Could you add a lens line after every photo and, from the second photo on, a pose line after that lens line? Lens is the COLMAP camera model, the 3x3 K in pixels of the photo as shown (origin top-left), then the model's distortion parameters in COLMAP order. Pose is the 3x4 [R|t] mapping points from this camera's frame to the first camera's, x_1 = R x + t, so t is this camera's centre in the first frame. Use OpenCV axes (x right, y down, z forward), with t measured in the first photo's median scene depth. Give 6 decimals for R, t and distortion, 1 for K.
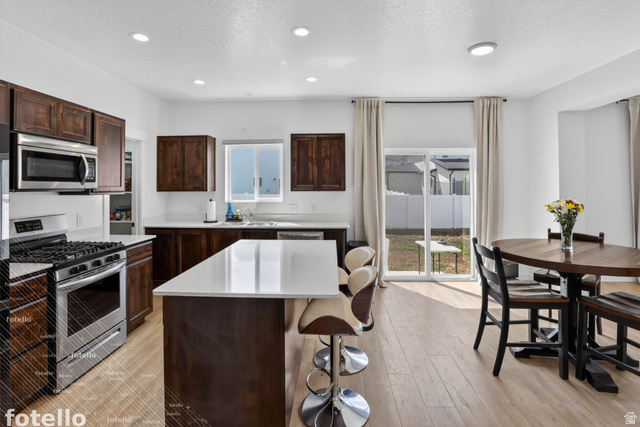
lens RADIAL K [[315.5, 0, 315.2], [0, 315.5, 181.8], [0, 0, 1]] dist [-0.046095, 0.007875]
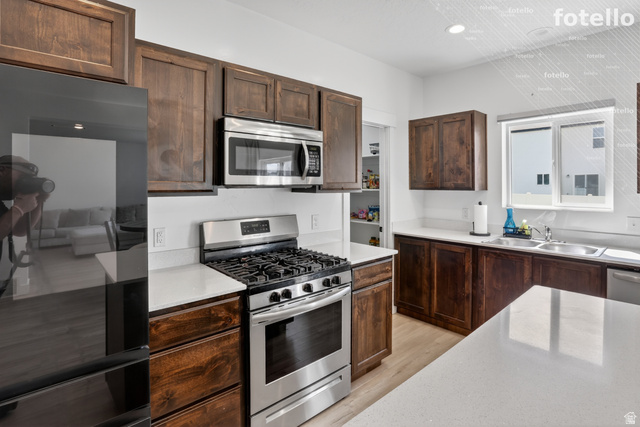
lens RADIAL K [[315.5, 0, 328.1], [0, 315.5, 180.9], [0, 0, 1]] dist [-0.046095, 0.007875]
pose [[0.706552, -0.002887, -0.707655, -0.097600], [0.006009, 0.999980, 0.001920, 0.007264], [0.707635, -0.005608, 0.706555, 0.330624]]
